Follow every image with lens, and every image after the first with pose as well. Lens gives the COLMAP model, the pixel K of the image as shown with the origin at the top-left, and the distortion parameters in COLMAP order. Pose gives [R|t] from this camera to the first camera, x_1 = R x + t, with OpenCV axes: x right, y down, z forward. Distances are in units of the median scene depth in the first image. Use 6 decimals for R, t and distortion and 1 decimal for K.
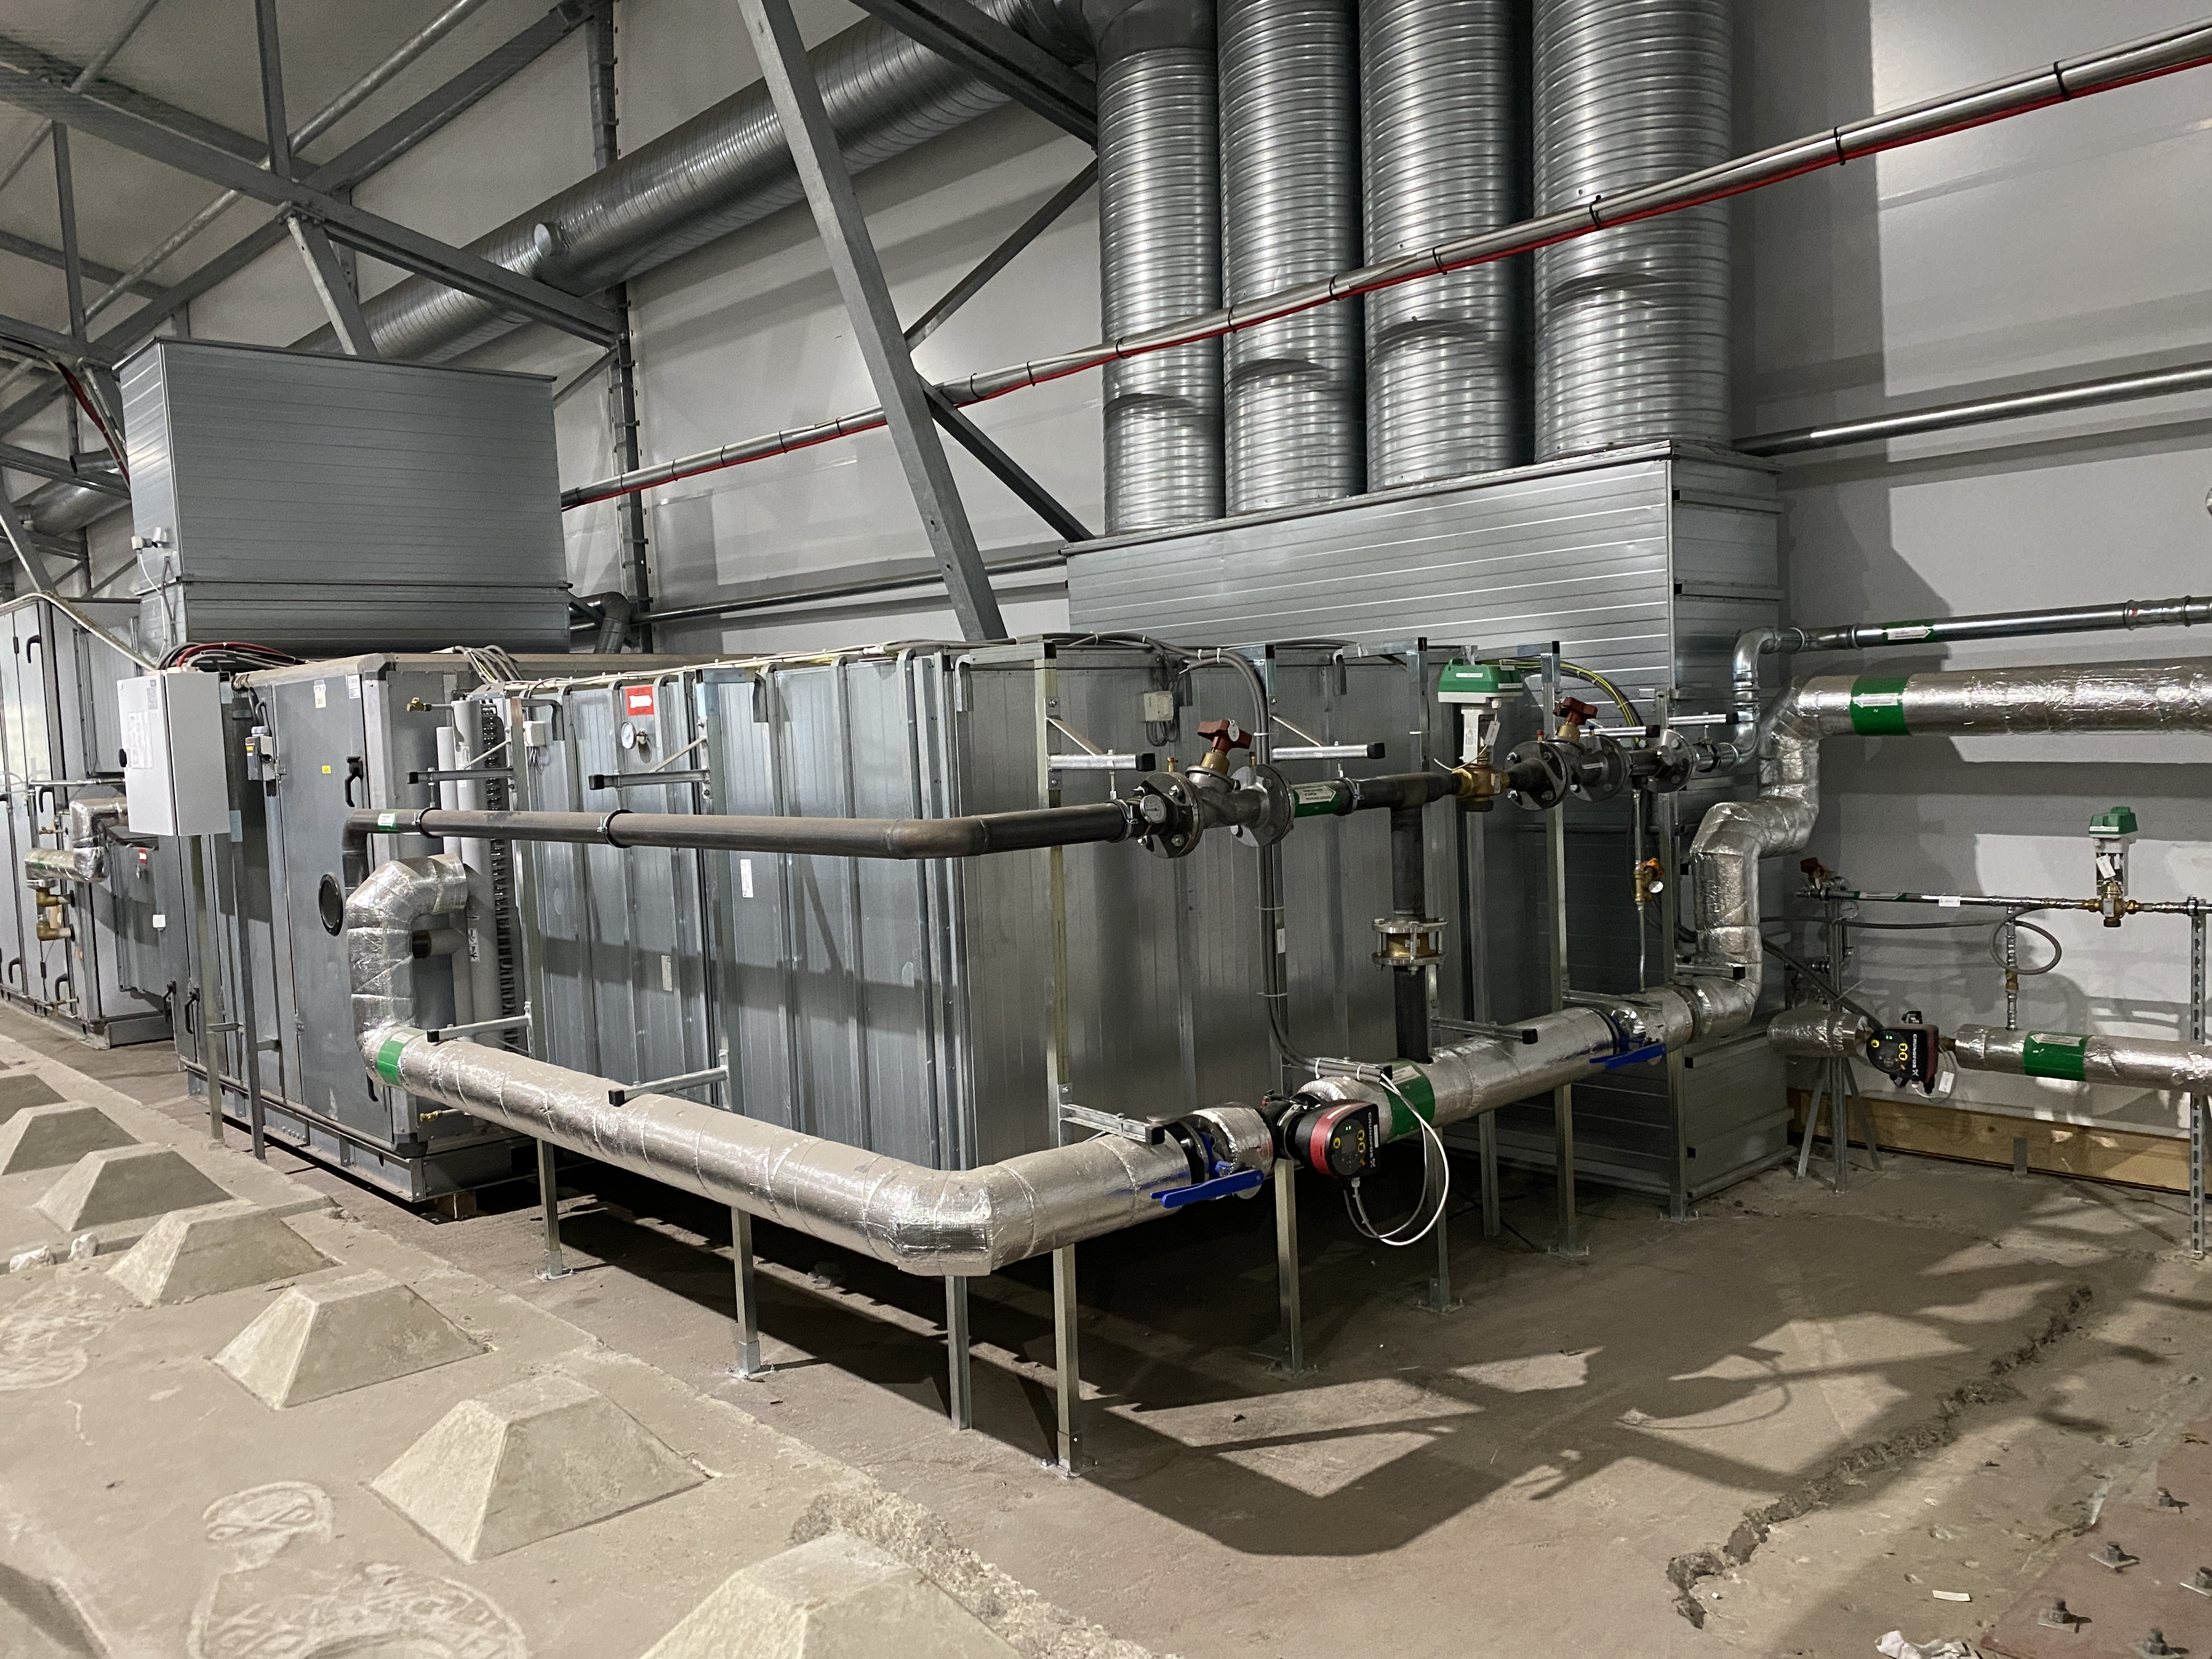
lens RADIAL K [[1762.7, 0, 1106.0], [0, 1762.7, 829.5], [0, 0, 1]] dist [0.065358, -0.234343]
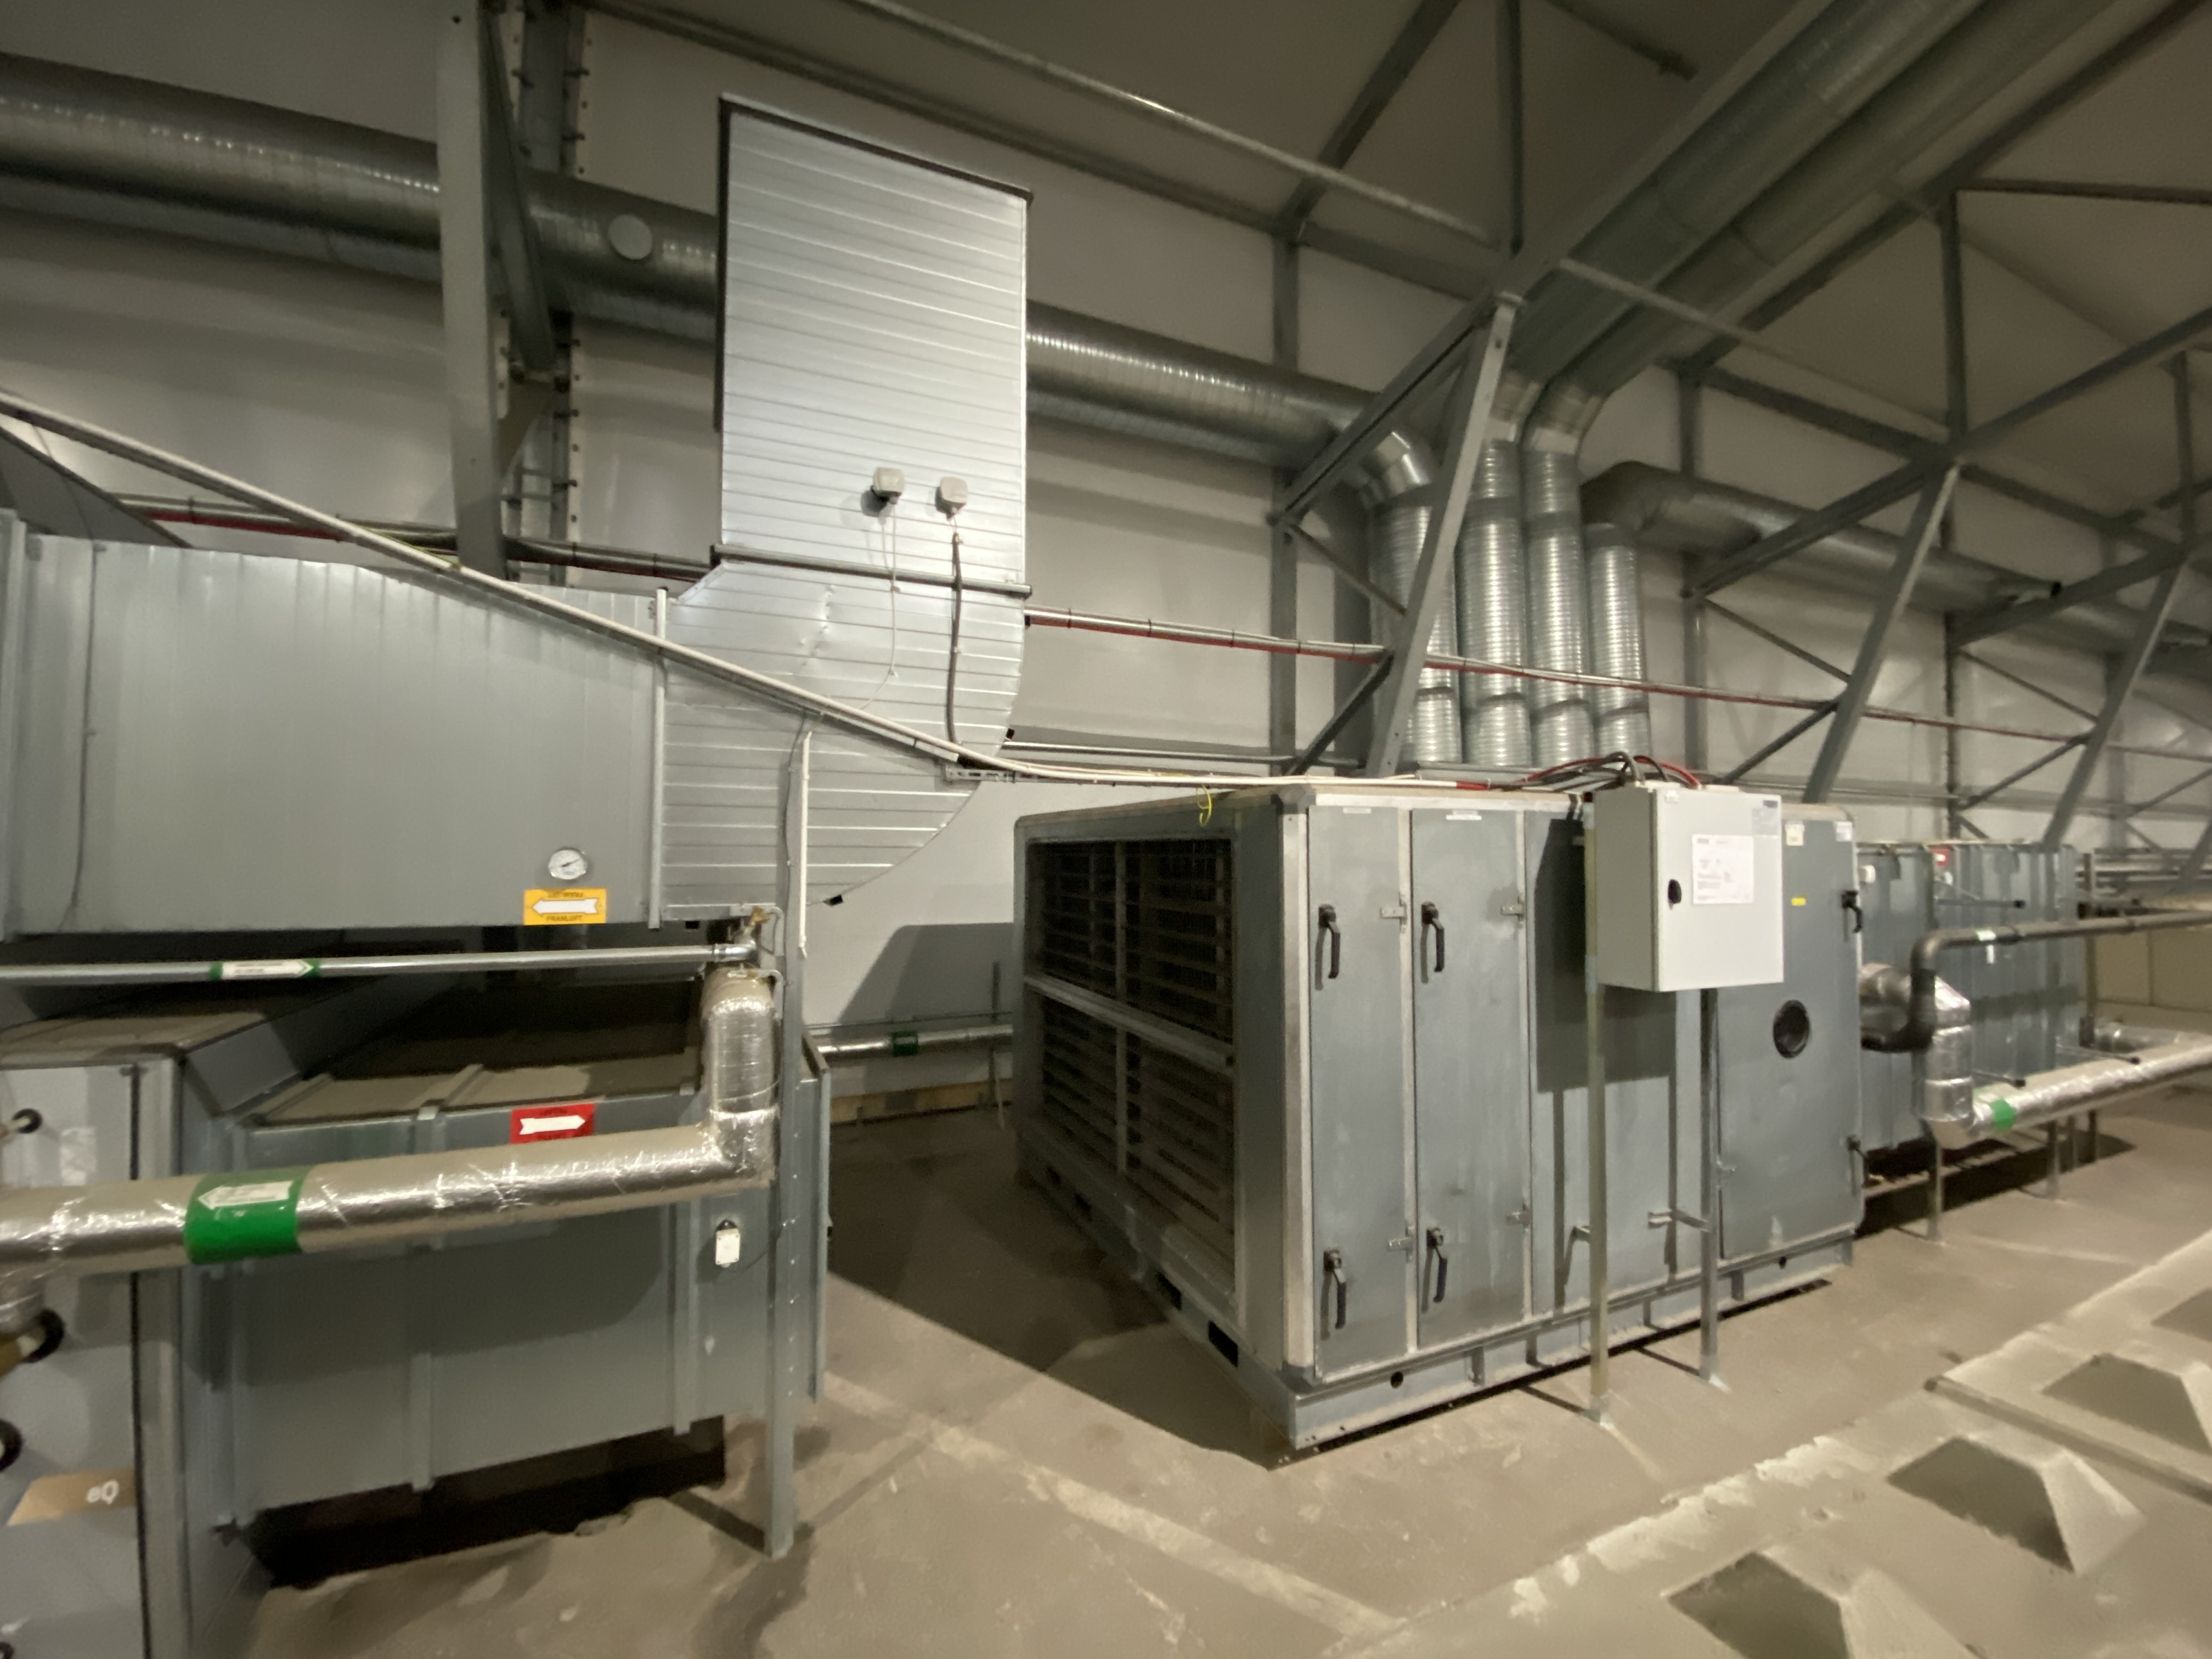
lens RADIAL K [[877.2, 0, 1106.0], [0, 877.2, 829.5], [0, 0, 1]] dist [0.000289, 0.000025]
pose [[0.282383, 0.080646, 0.955906, -1.747207], [0.049440, 0.993912, -0.098457, -0.058703], [-0.958027, 0.075063, 0.276677, 2.074463]]
